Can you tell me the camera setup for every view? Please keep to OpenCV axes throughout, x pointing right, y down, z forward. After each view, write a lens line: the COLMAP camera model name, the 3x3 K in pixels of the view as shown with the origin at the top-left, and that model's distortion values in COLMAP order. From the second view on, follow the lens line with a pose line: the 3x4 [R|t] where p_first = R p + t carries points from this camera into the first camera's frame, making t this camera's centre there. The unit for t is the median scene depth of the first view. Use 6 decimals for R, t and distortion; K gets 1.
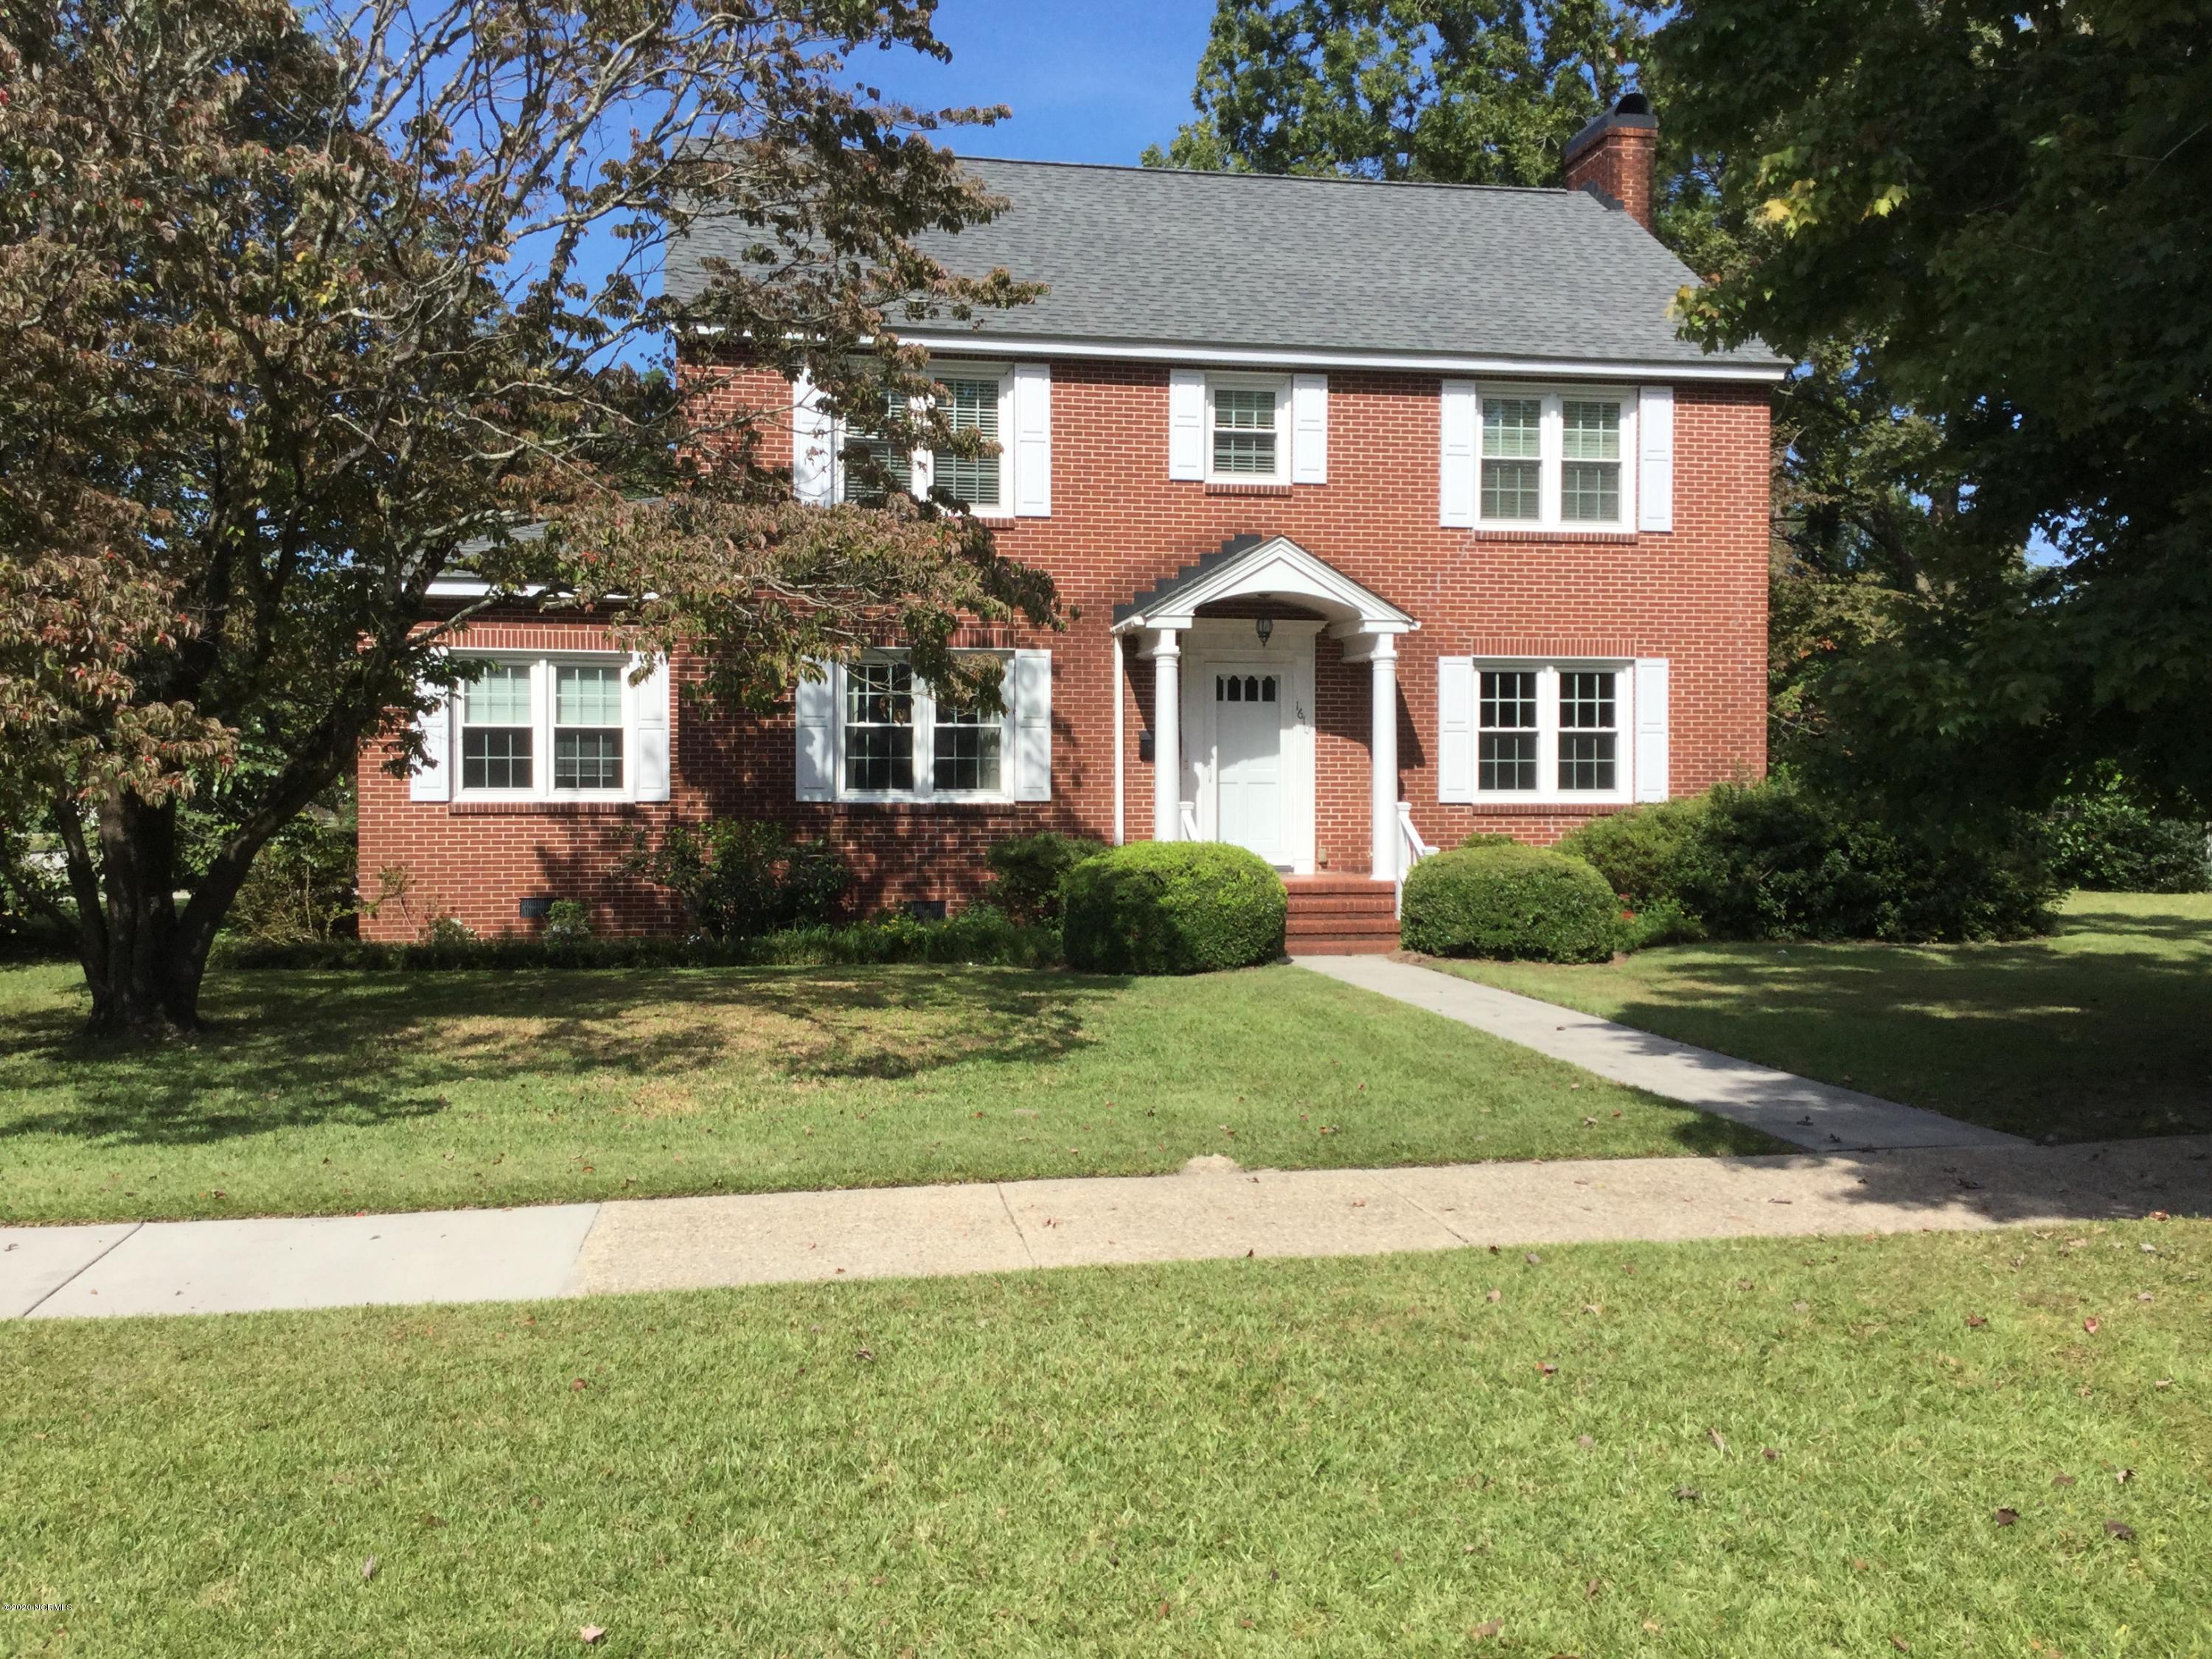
lens RADIAL K [[2056.9, 0, 1030.0], [0, 2056.9, 847.5], [0, 0, 1]] dist [0.125348, -0.239319]
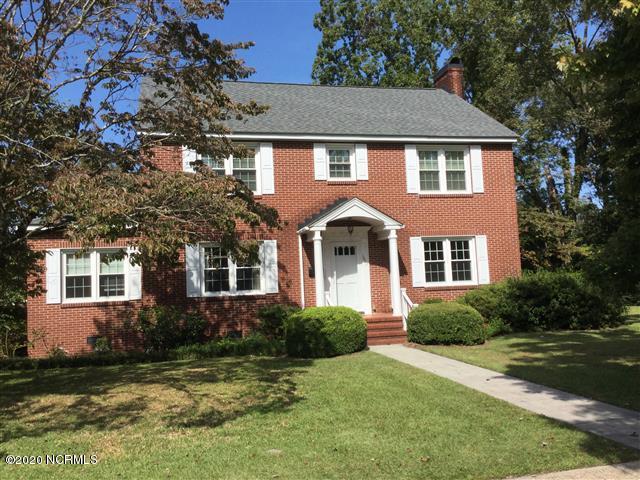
lens RADIAL K [[583.6, 0, 320.0], [0, 583.6, 240.0], [0, 0, 1]] dist [0.091299, -0.168329]
pose [[0.995461, -0.039074, 0.086782, -0.000332], [0.047633, 0.993961, -0.098861, -0.013113], [-0.082395, 0.102546, 0.991310, 0.197851]]
